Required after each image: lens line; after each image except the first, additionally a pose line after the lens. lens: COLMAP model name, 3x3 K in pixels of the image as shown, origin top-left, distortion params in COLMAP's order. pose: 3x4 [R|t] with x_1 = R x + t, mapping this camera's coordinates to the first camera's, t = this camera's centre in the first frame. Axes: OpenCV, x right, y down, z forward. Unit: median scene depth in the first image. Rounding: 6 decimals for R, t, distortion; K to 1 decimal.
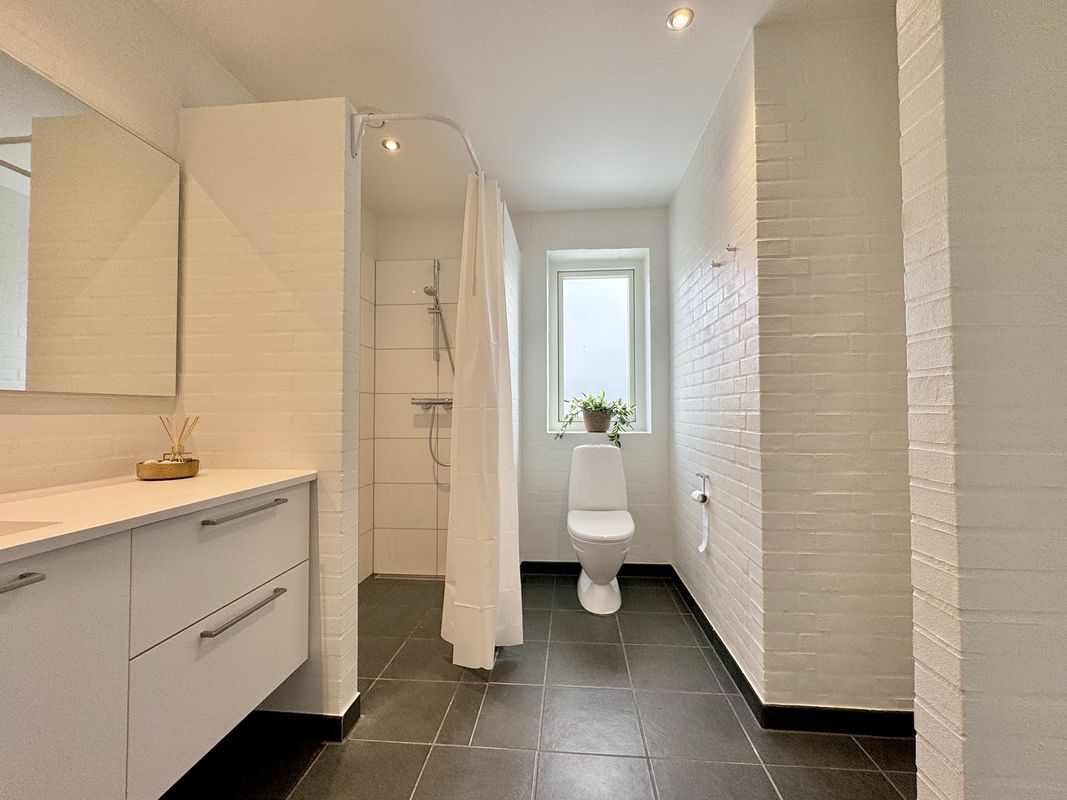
lens RADIAL K [[428.1, 0, 533.5], [0, 428.1, 400.0], [0, 0, 1]] dist [-0.001576, -0.000166]
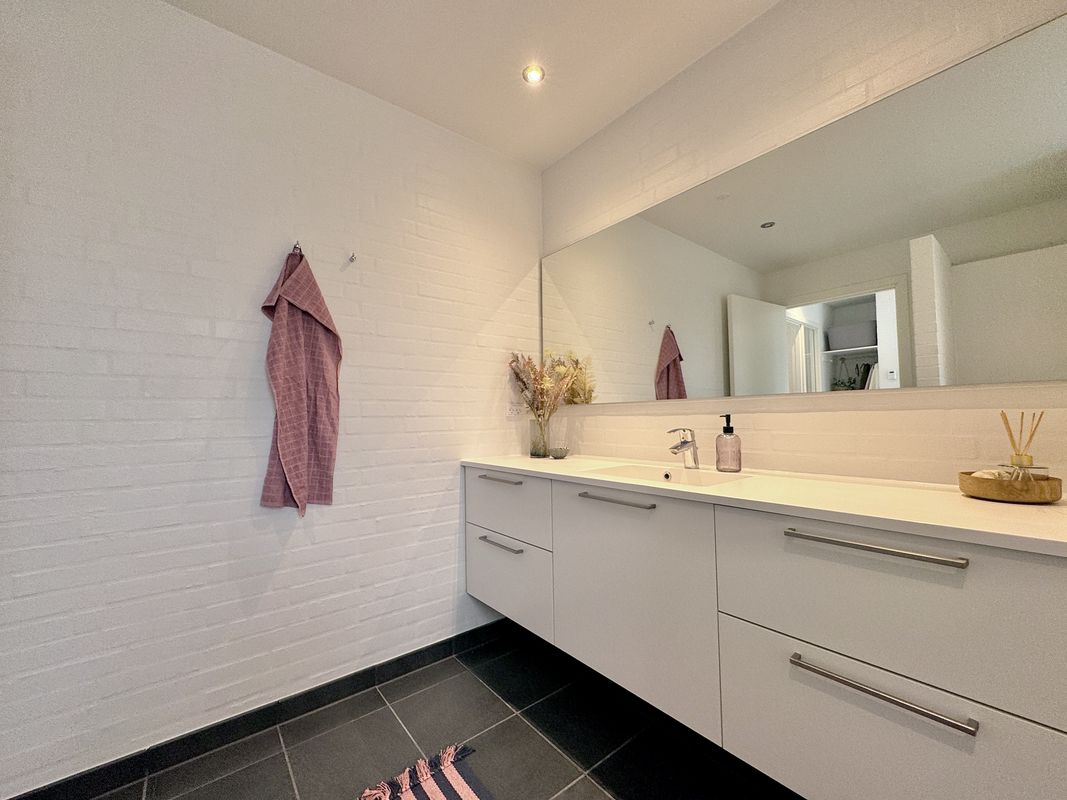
lens RADIAL K [[428.1, 0, 533.5], [0, 428.1, 400.0], [0, 0, 1]] dist [-0.001576, -0.000166]
pose [[-0.723834, -0.002463, -0.689970, 0.207172], [0.048163, 0.997374, -0.054088, 0.018969], [0.688292, -0.072382, -0.721814, 1.018850]]
